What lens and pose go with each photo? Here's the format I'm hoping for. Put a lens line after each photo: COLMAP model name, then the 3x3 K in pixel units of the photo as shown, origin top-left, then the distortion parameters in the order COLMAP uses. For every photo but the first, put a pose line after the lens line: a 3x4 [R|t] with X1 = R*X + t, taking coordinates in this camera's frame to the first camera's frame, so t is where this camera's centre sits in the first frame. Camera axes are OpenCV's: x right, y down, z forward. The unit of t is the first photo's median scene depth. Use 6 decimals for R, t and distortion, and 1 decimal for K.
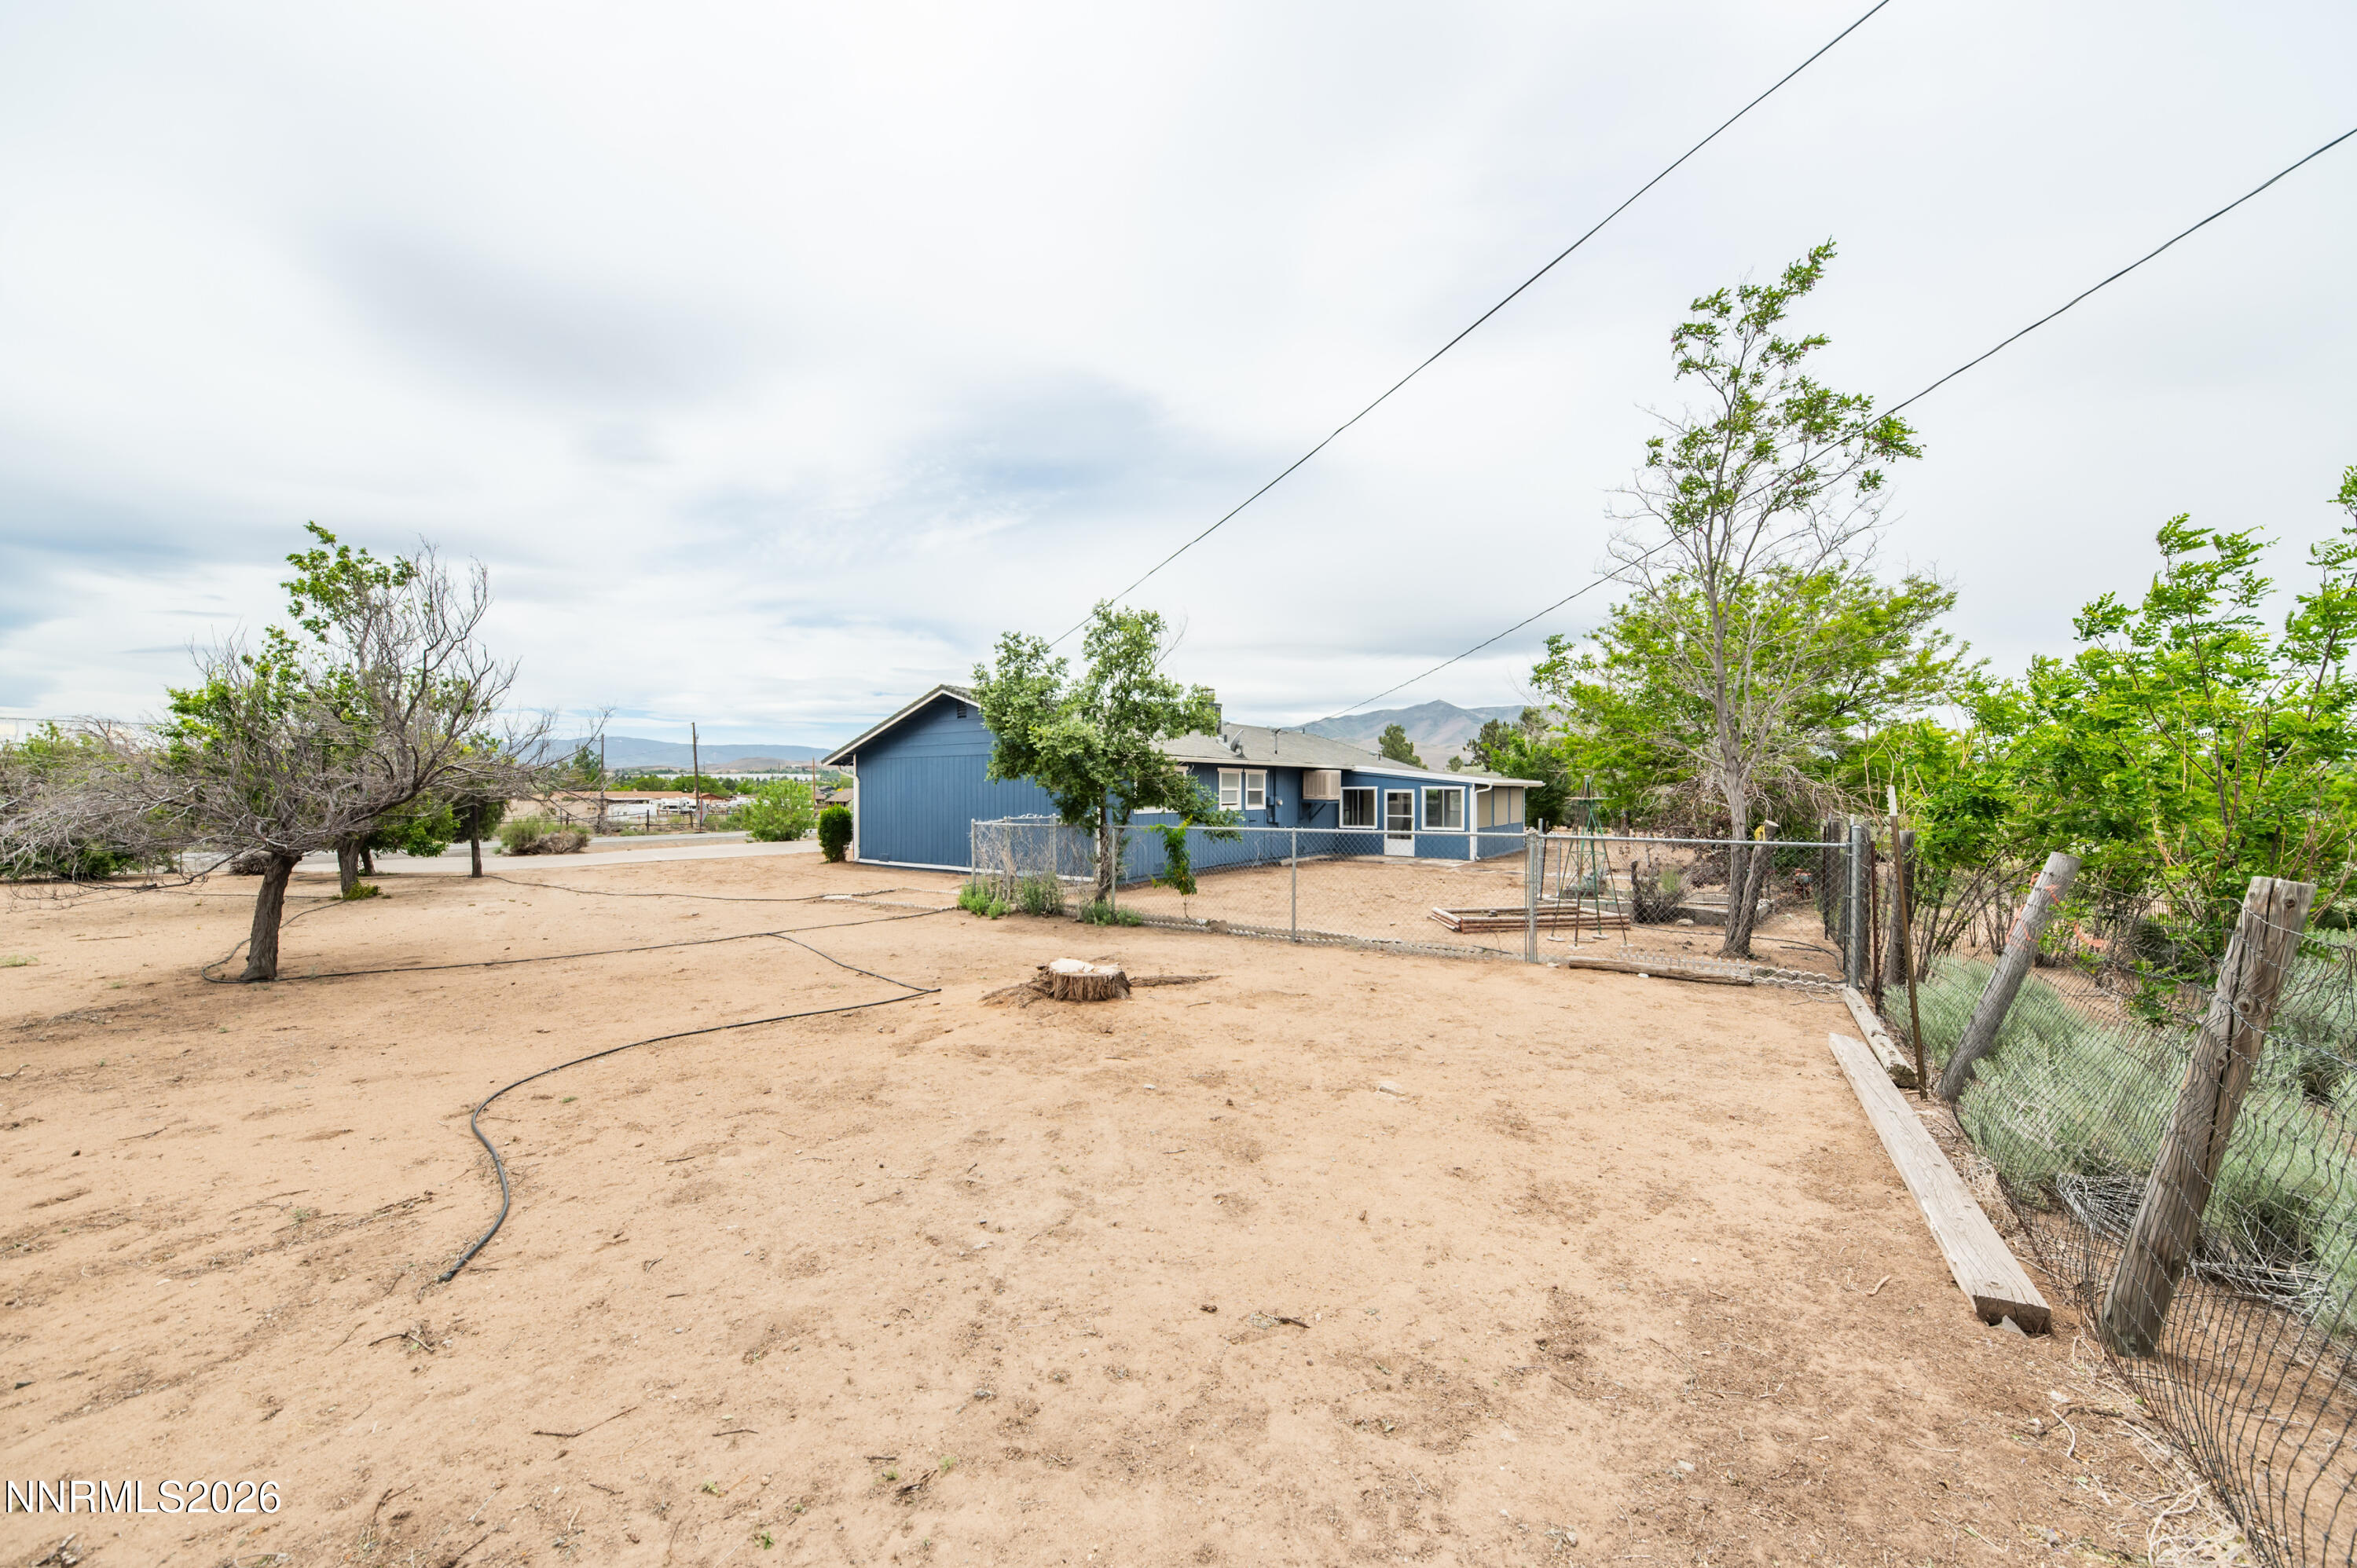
lens RADIAL K [[826.9, 0, 1192.2], [0, 826.9, 773.5], [0, 0, 1]] dist [0.005831, -0.003002]
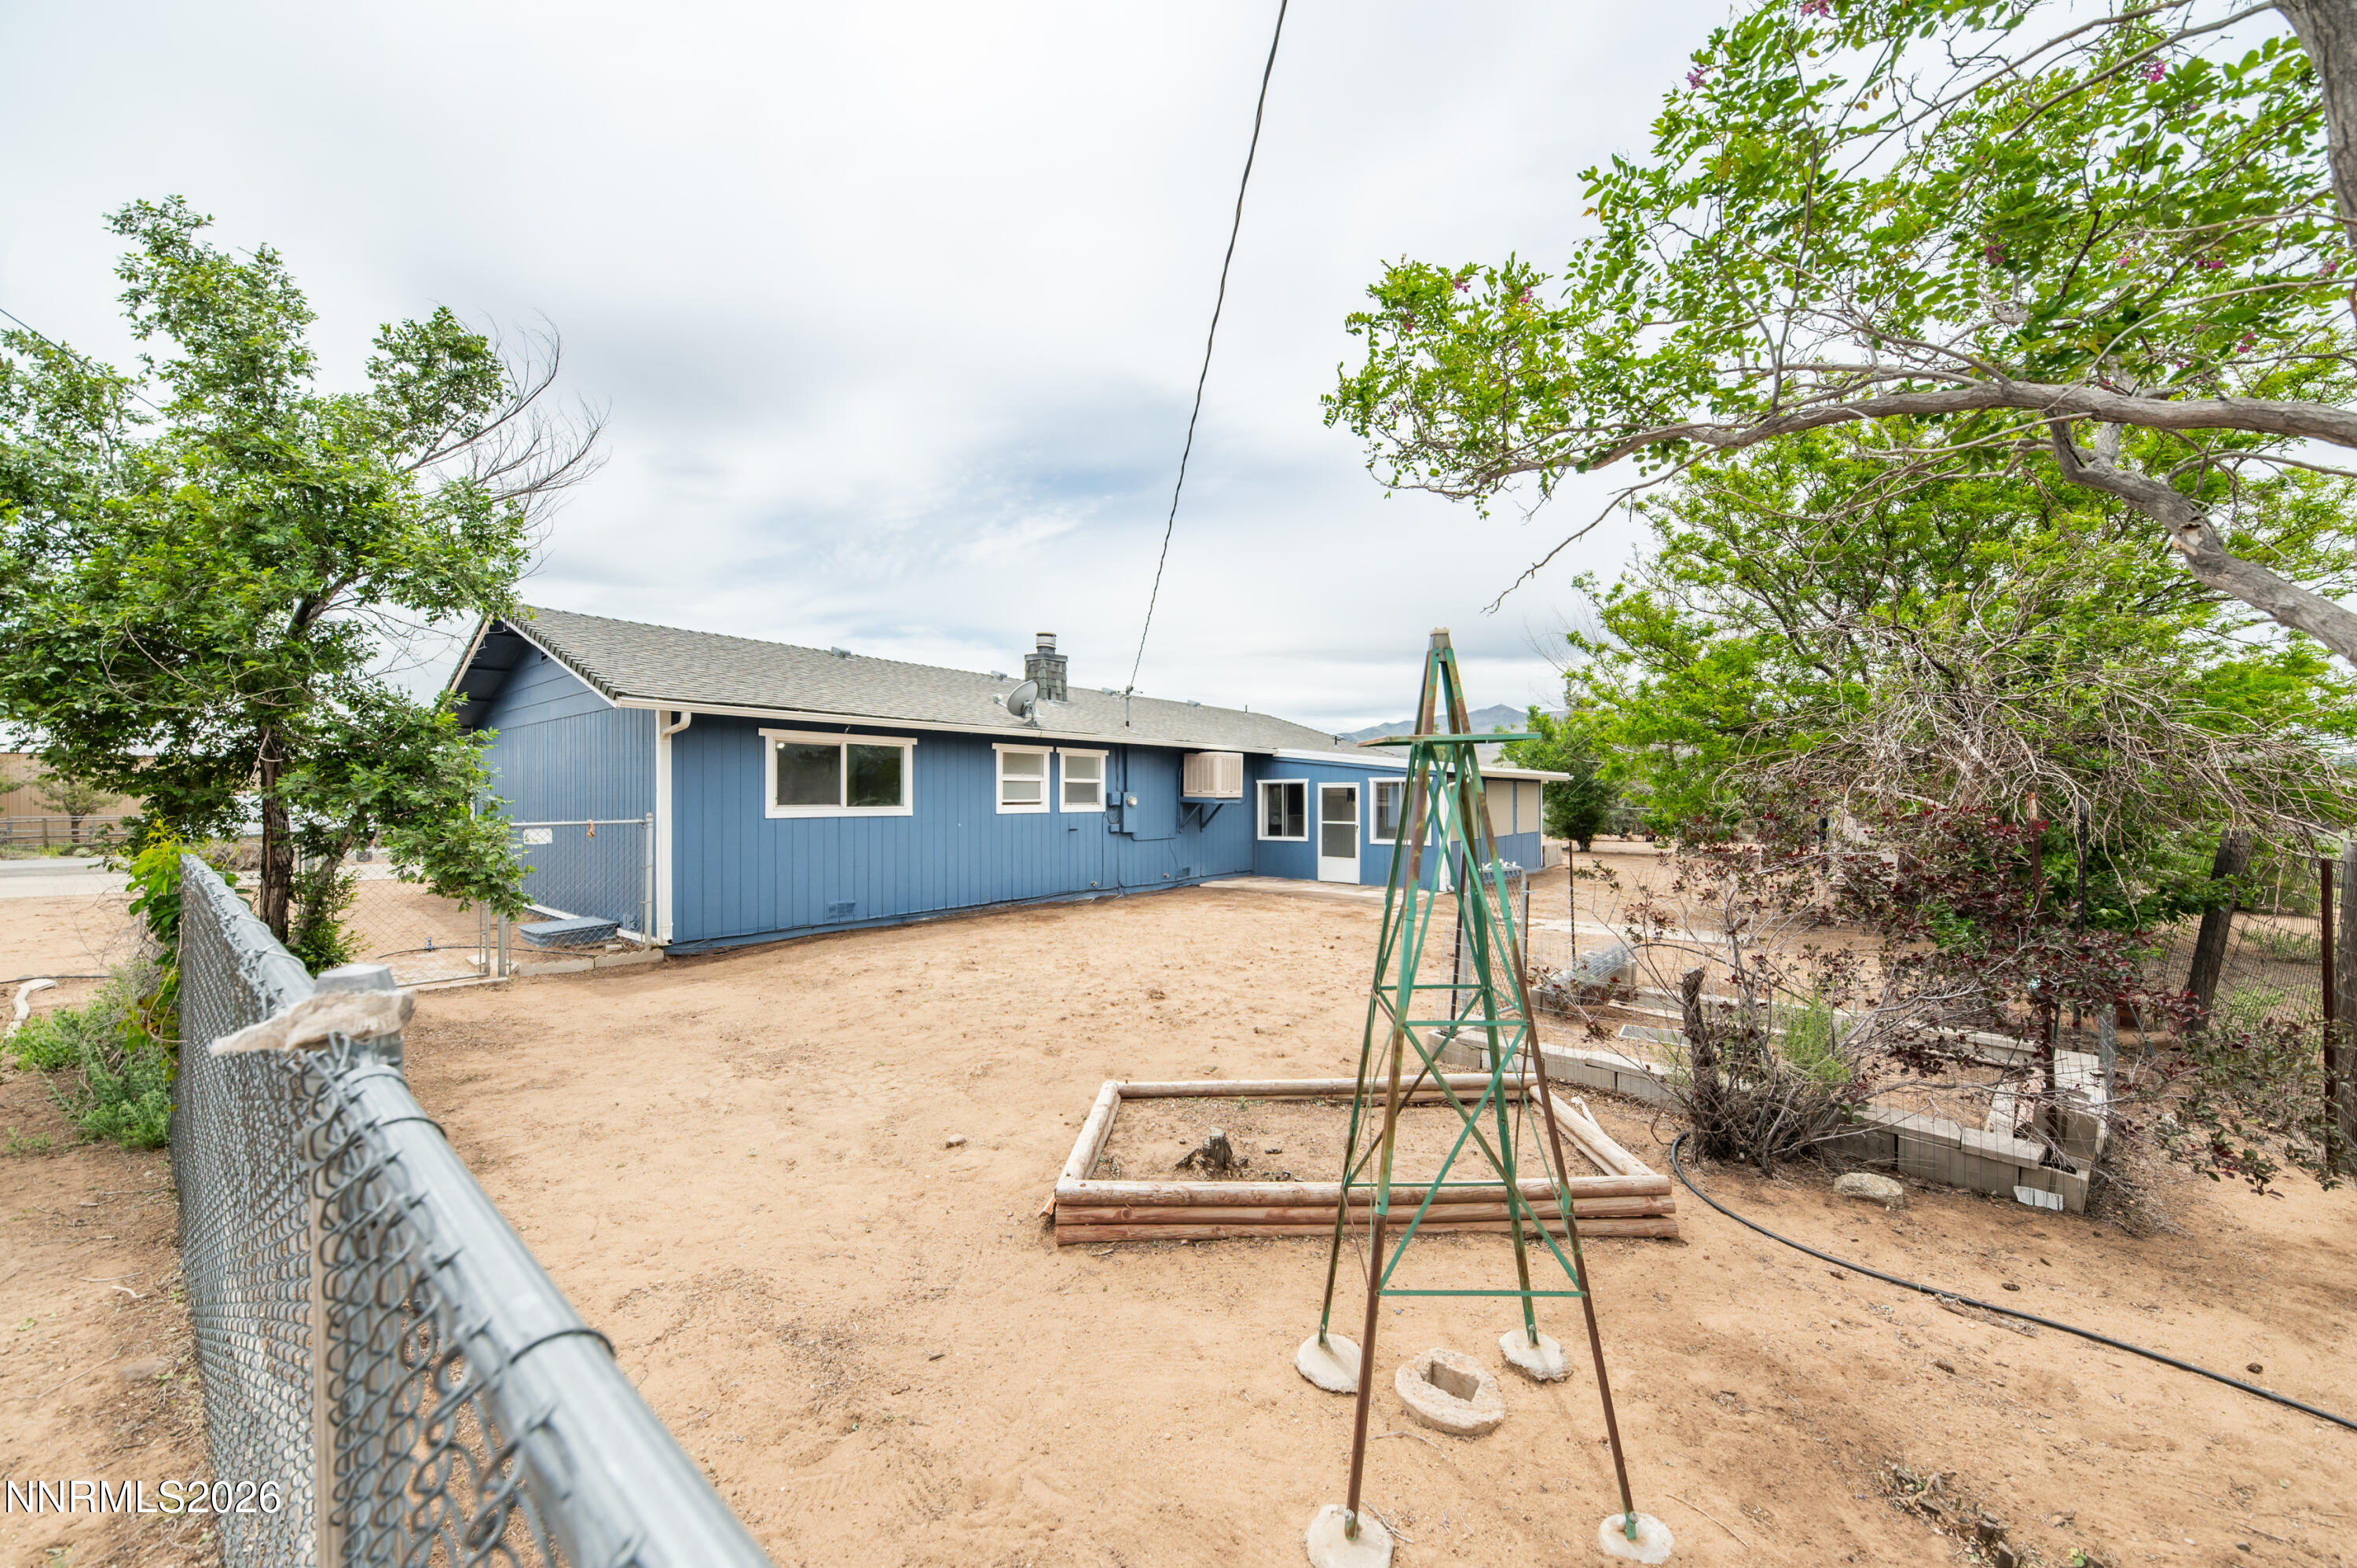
lens RADIAL K [[826.9, 0, 1174.5], [0, 826.9, 802.5], [0, 0, 1]] dist [0.005831, -0.003002]
pose [[0.996311, -0.002290, -0.085784, 0.181635], [0.004646, 0.999617, 0.027269, 0.017162], [0.085689, -0.027567, 0.995940, 0.334747]]
